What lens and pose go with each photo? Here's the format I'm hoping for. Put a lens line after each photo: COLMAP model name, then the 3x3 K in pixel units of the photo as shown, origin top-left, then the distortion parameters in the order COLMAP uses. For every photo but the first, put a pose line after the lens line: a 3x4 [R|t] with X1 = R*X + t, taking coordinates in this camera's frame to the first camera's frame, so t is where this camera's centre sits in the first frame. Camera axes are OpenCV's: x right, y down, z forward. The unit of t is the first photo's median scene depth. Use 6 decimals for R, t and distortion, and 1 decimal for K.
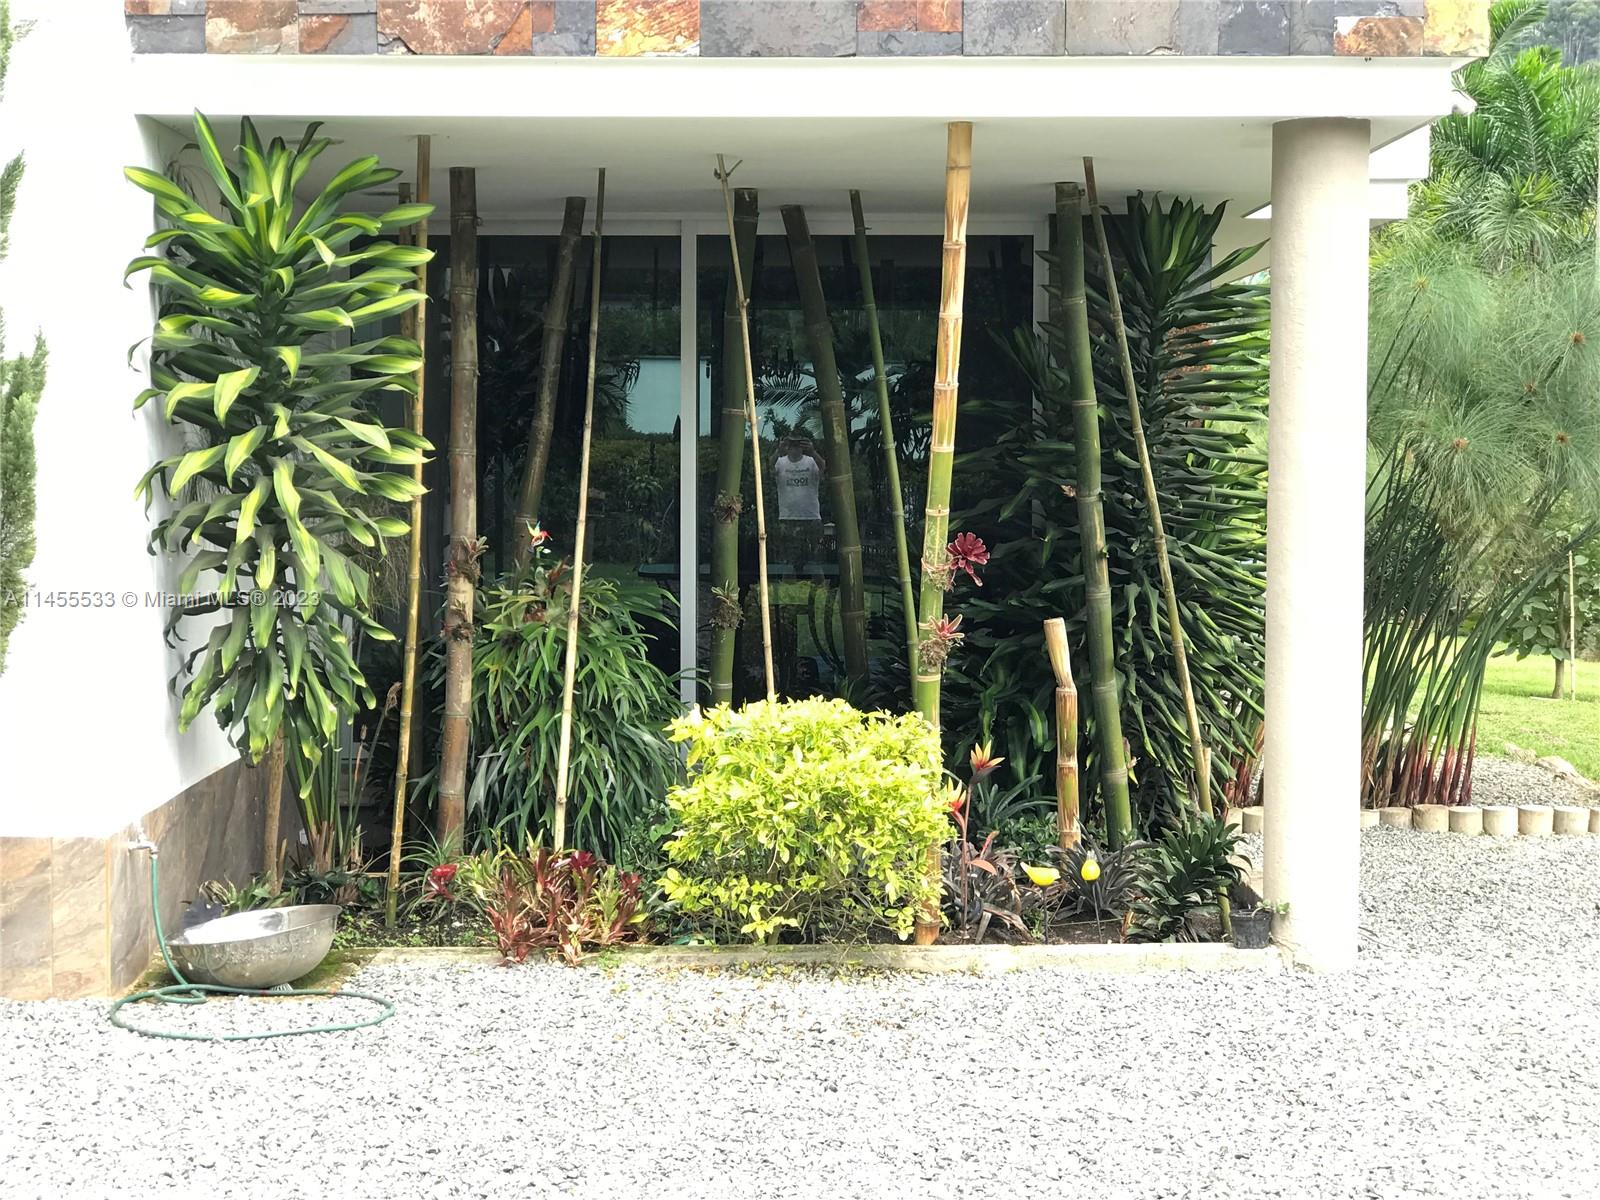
lens RADIAL K [[2588.2, 0, 792.7], [0, 2588.2, 596.8], [0, 0, 1]] dist [0.109698, 0.000000]
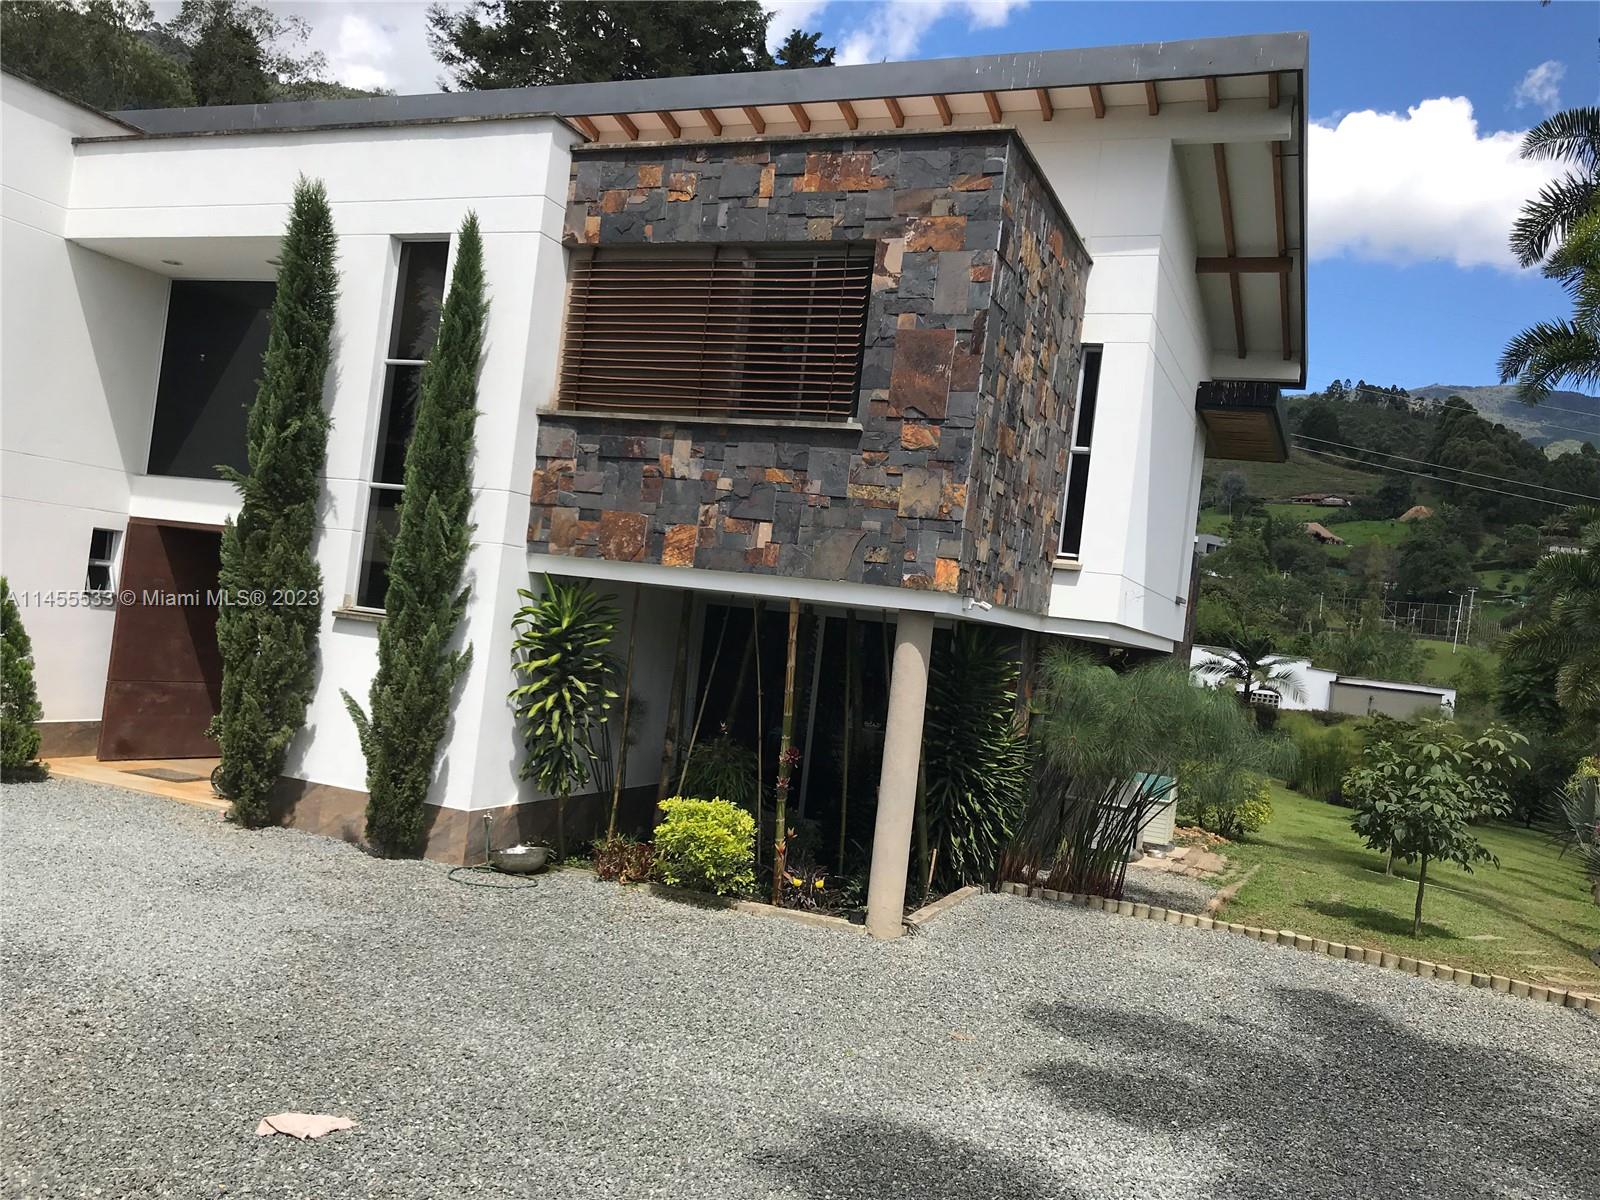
lens RADIAL K [[1311.2, 0, 794.4], [0, 1311.2, 574.5], [0, 0, 1]] dist [0.058234, -0.077163]
pose [[0.920827, 0.082766, -0.381087, 0.610060], [-0.127797, 0.987300, -0.094373, -0.078204], [0.368437, 0.135603, 0.919710, -0.278351]]
